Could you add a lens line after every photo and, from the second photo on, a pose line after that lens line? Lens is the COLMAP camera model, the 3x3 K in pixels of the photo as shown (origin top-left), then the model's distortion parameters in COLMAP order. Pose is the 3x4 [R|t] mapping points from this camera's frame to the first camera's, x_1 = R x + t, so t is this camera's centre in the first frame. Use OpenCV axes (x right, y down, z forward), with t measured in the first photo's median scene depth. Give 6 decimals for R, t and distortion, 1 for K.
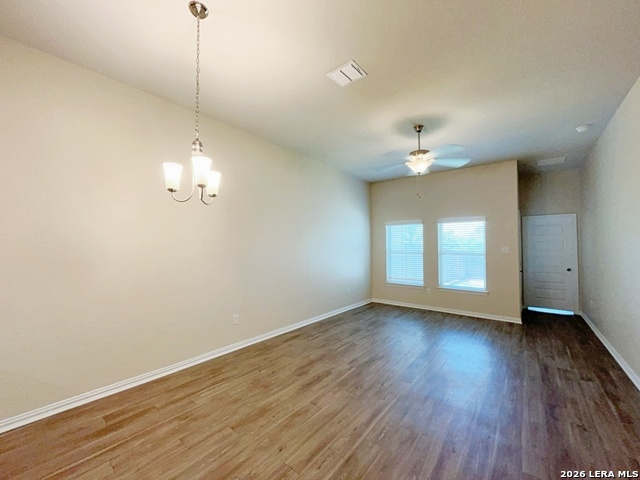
lens RADIAL K [[258.6, 0, 318.1], [0, 258.6, 240.3], [0, 0, 1]] dist [-0.002131, 0.000350]
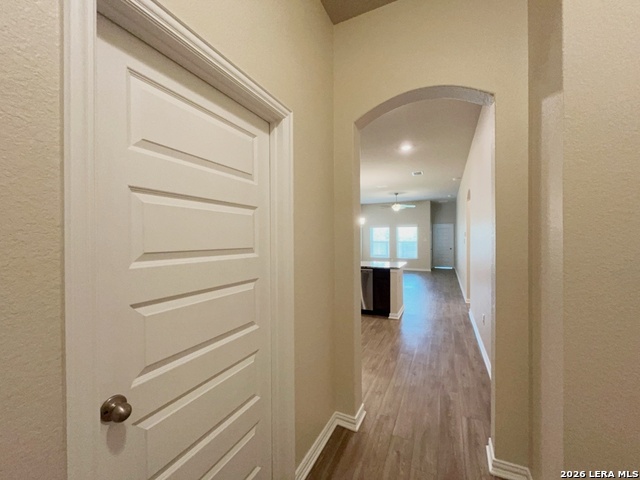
lens RADIAL K [[258.6, 0, 319.8], [0, 258.6, 239.0], [0, 0, 1]] dist [-0.002131, 0.000350]
pose [[0.973902, -0.006265, 0.226882, -1.045873], [0.001062, 0.999734, 0.023048, -0.035320], [-0.226966, -0.022205, 0.973649, -1.512189]]
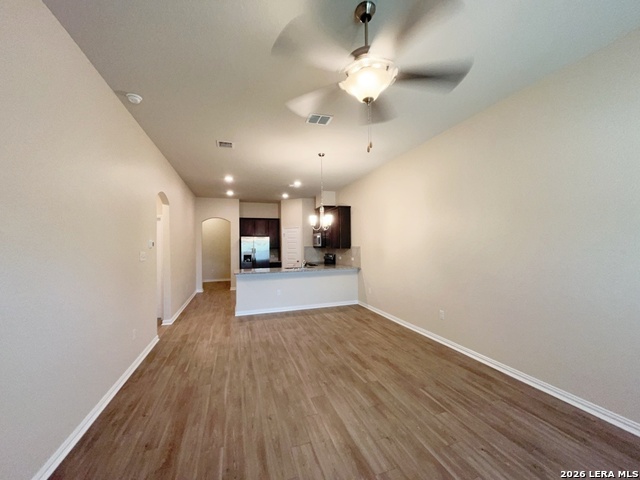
lens RADIAL K [[258.6, 0, 323.2], [0, 258.6, 240.2], [0, 0, 1]] dist [-0.002131, 0.000350]
pose [[-0.530888, -0.010020, -0.847383, 0.888628], [0.032368, 0.998961, -0.032091, 0.019942], [0.846823, -0.044465, -0.530012, 1.232853]]
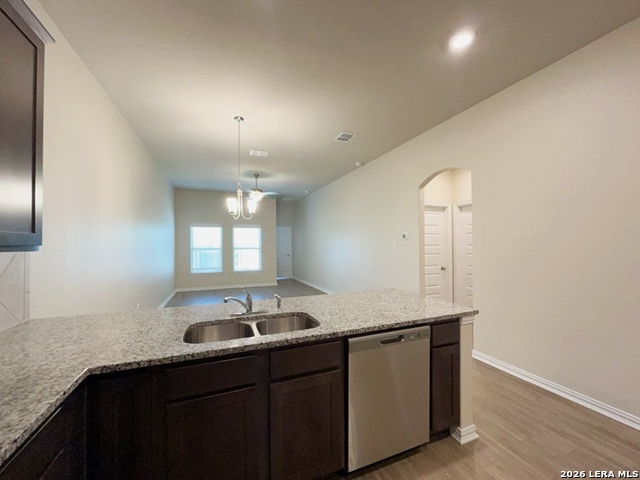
lens RADIAL K [[258.6, 0, 319.5], [0, 258.6, 245.4], [0, 0, 1]] dist [-0.002131, 0.000350]
pose [[0.493822, -0.008858, 0.869518, -0.974432], [-0.012520, 0.999772, 0.017296, 0.003583], [-0.869473, -0.019428, 0.493598, -0.255169]]
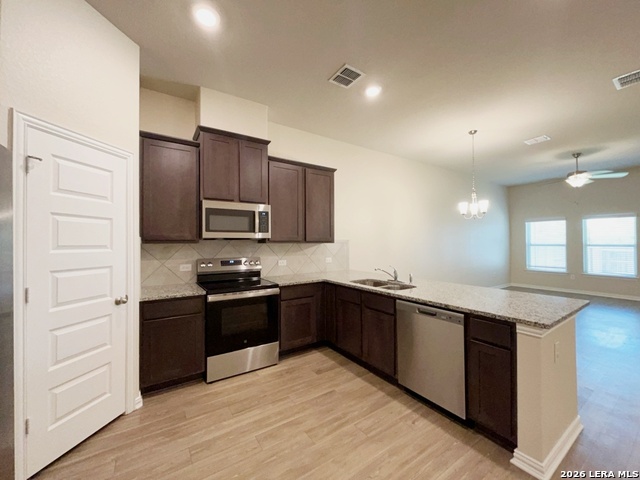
lens RADIAL K [[258.6, 0, 323.8], [0, 258.6, 240.0], [0, 0, 1]] dist [-0.002131, 0.000350]
pose [[0.957837, -0.007480, -0.287214, -0.561477], [0.011629, 0.999851, 0.012742, -0.002578], [0.287076, -0.015544, 0.957782, -0.797855]]
